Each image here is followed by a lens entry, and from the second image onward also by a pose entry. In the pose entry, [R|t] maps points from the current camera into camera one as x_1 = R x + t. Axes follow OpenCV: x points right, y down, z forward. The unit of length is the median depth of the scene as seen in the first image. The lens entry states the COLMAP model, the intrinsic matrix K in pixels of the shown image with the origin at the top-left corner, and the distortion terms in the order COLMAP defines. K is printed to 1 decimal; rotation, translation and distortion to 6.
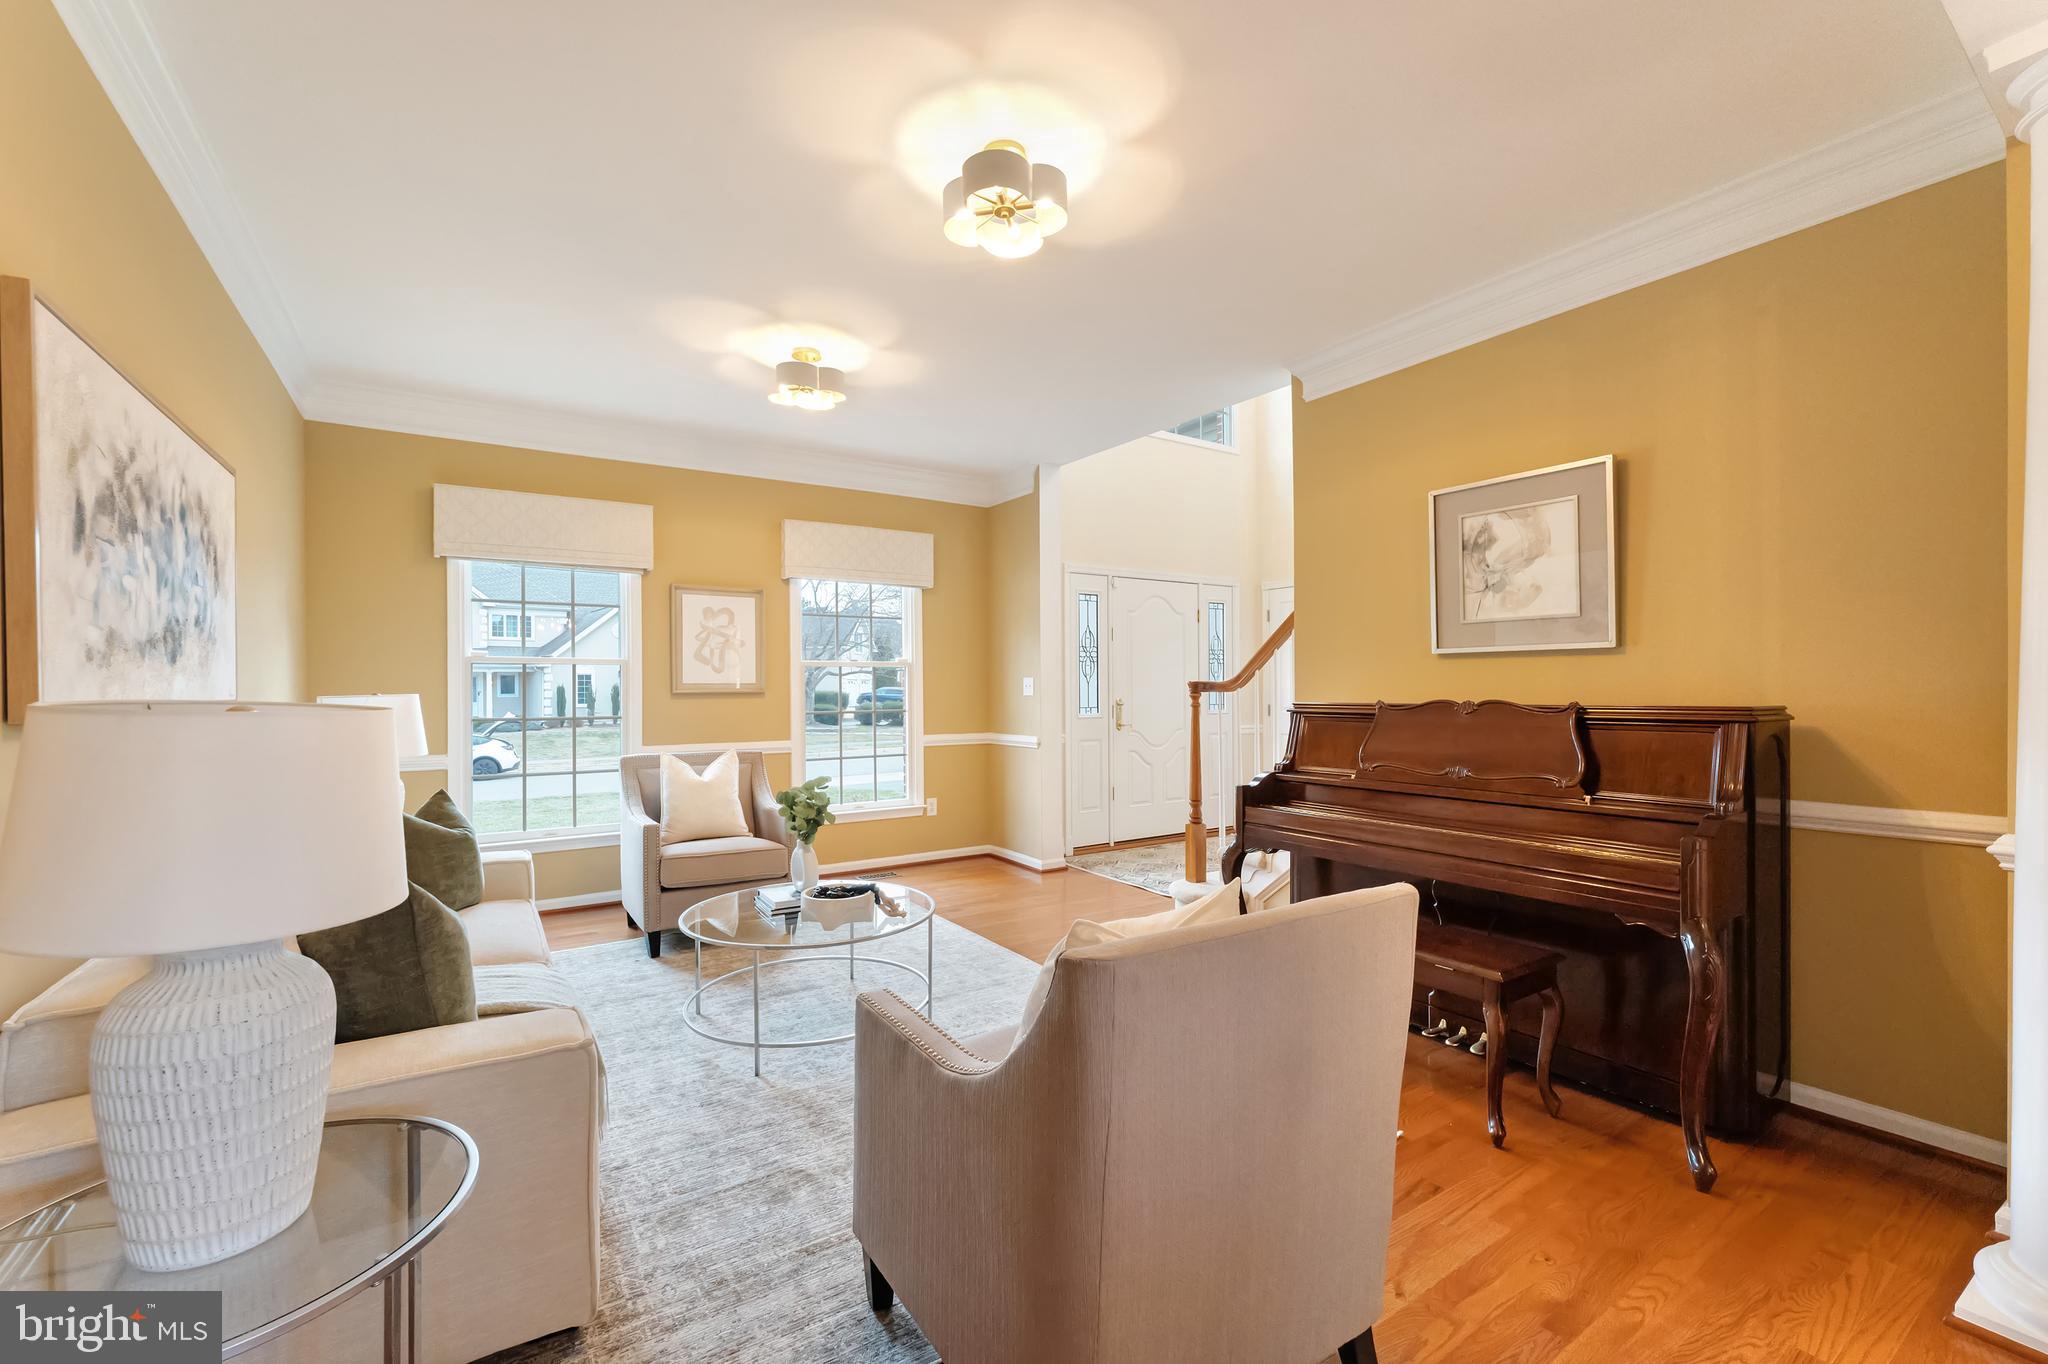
lens RADIAL K [[851.2, 0, 1015.6], [0, 851.2, 687.0], [0, 0, 1]] dist [-0.000007, -0.000032]
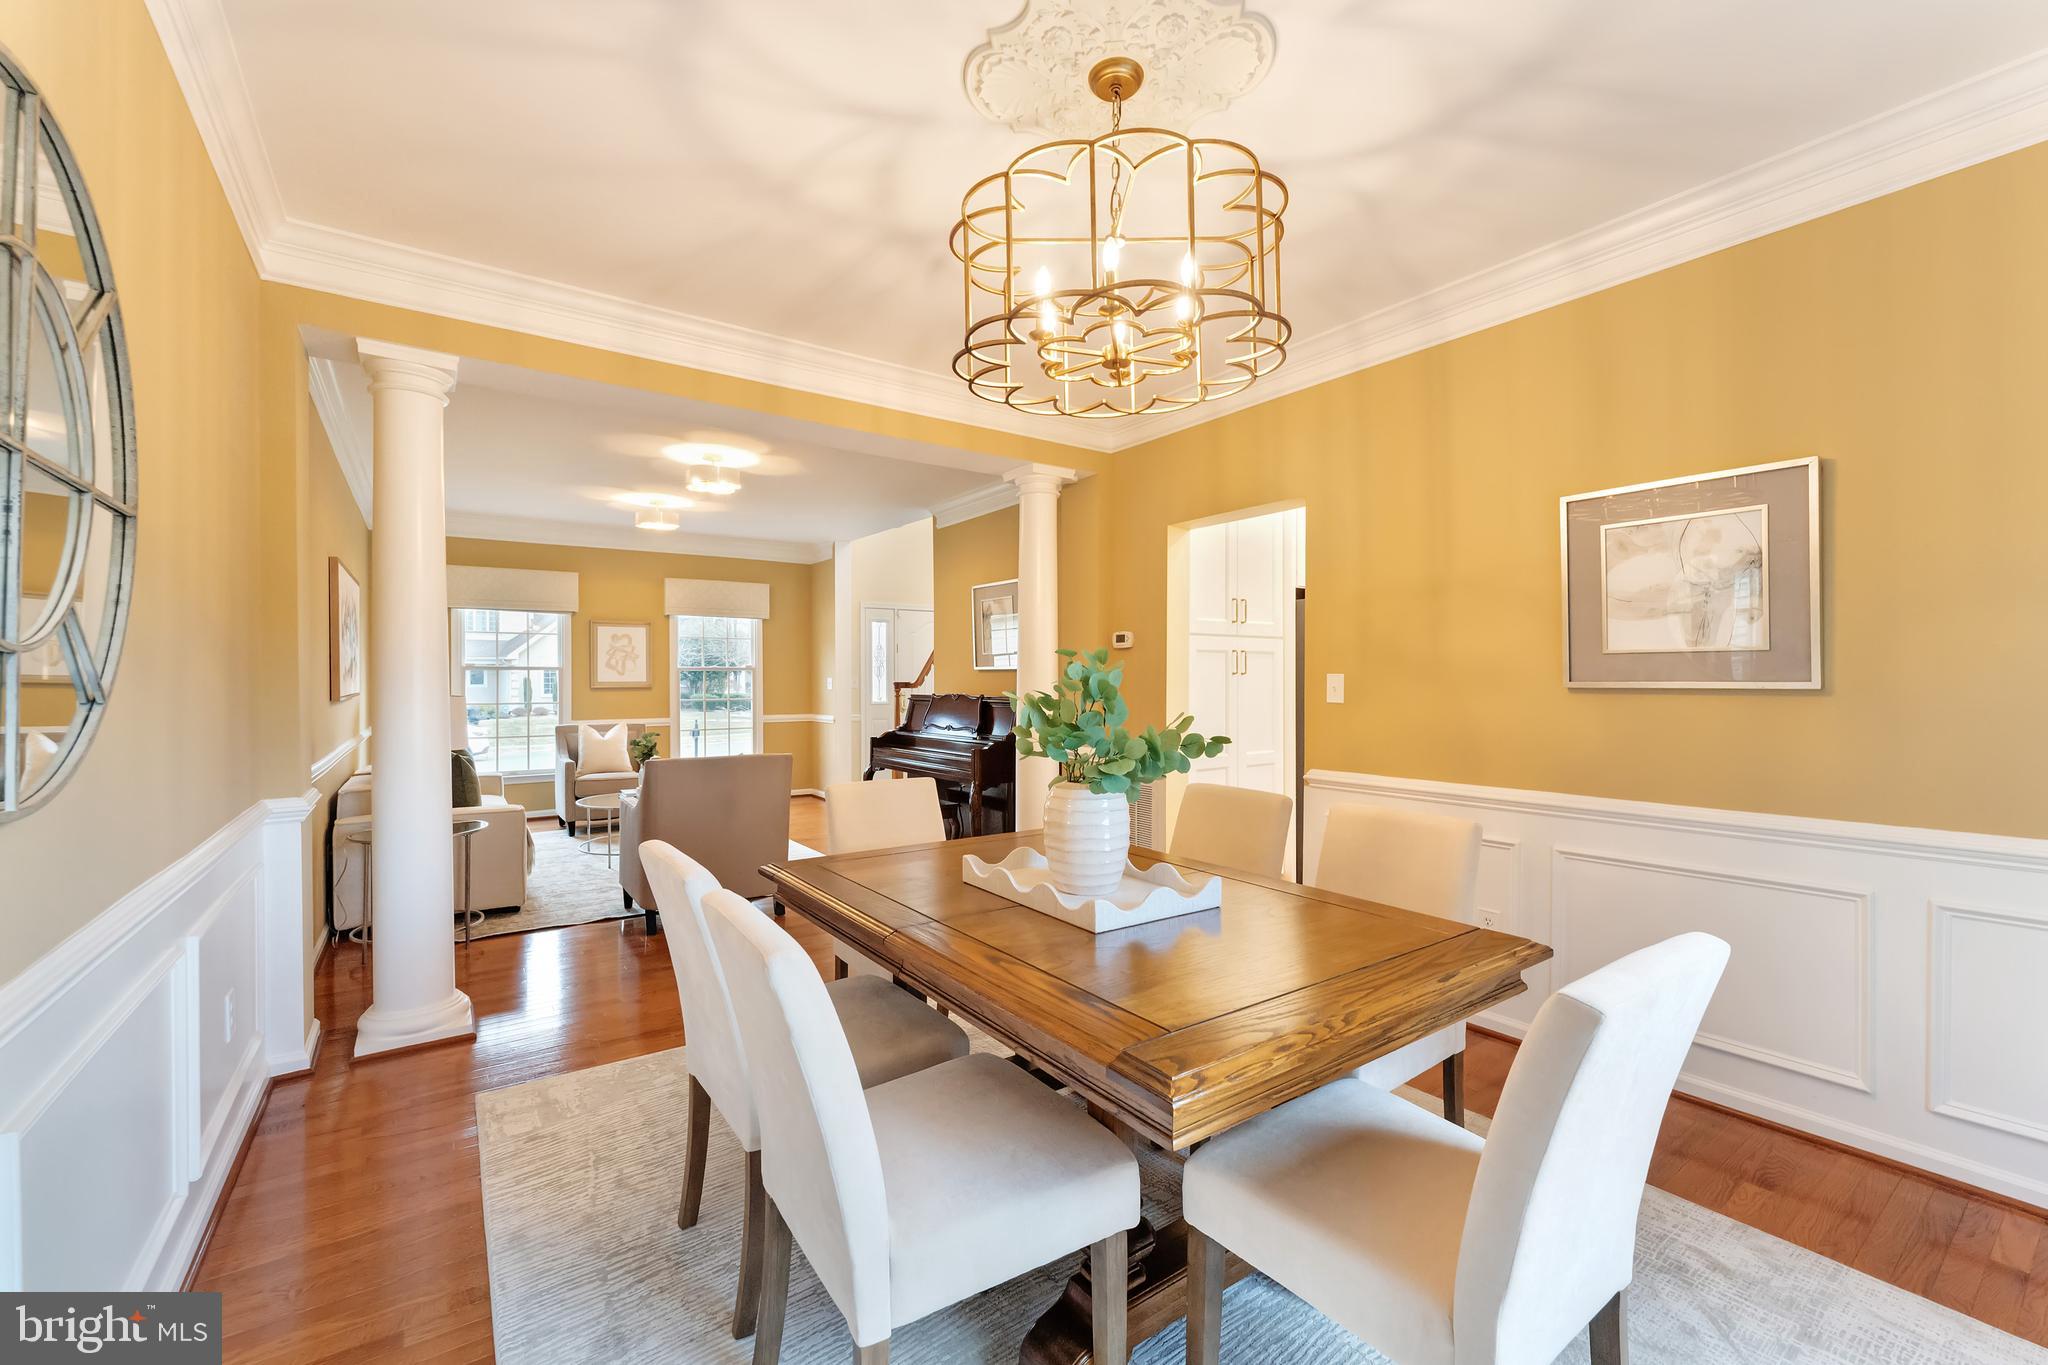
lens RADIAL K [[842.7, 0, 1026.7], [0, 842.7, 676.6], [0, 0, 1]] dist [-0.012993, -0.000151]
pose [[0.998997, 0.001675, 0.044747, 0.392956], [-0.001617, 0.999998, -0.001338, -0.015365], [-0.044749, 0.001264, 0.998997, -0.701740]]
